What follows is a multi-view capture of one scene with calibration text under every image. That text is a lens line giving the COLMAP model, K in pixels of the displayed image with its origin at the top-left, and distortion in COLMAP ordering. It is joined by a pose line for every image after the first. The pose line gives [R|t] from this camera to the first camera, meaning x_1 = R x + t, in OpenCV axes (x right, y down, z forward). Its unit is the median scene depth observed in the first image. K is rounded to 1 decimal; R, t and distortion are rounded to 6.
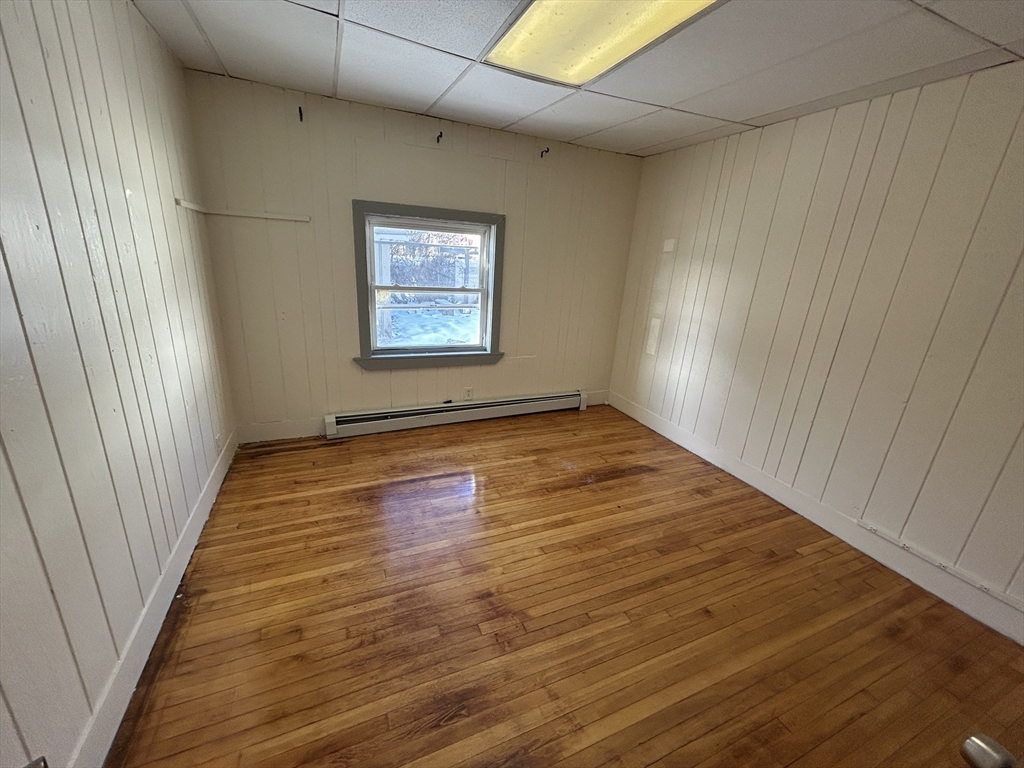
lens RADIAL K [[414.1, 0, 513.2], [0, 414.1, 384.1], [0, 0, 1]] dist [0.001431, 0.001486]
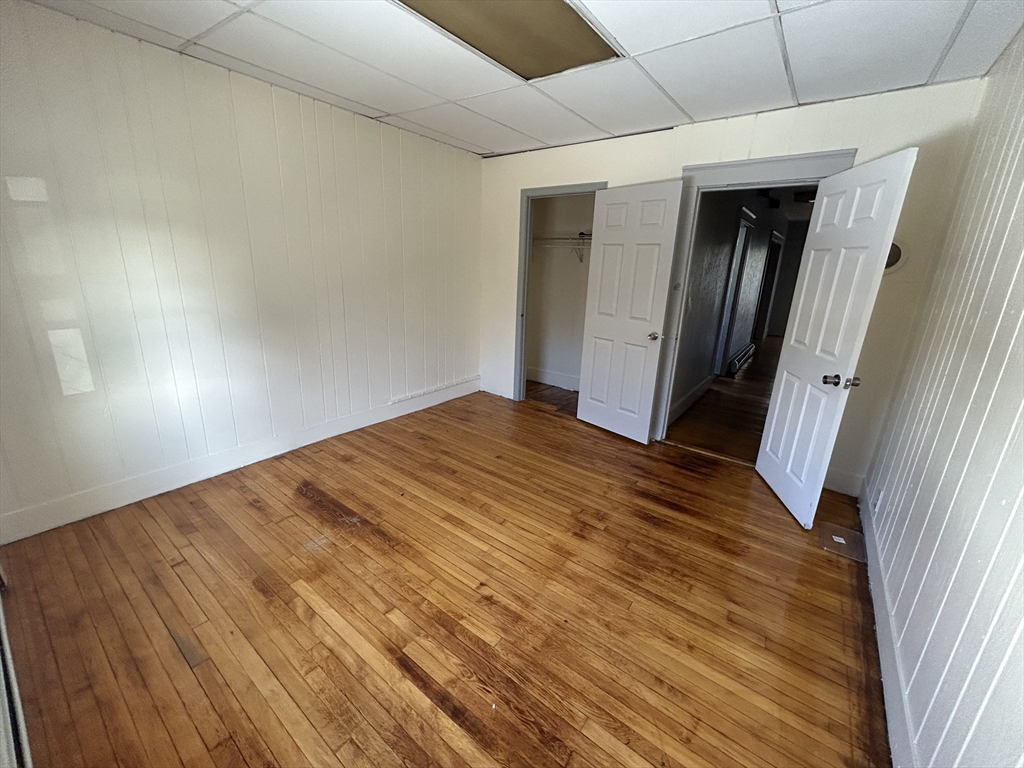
lens RADIAL K [[414.1, 0, 514.0], [0, 414.1, 382.3], [0, 0, 1]] dist [0.001431, 0.001486]
pose [[-0.493864, -0.320870, 0.808171, -0.597478], [0.197264, 0.863848, 0.463522, -0.343602], [-0.846868, 0.388340, -0.363328, 1.065996]]
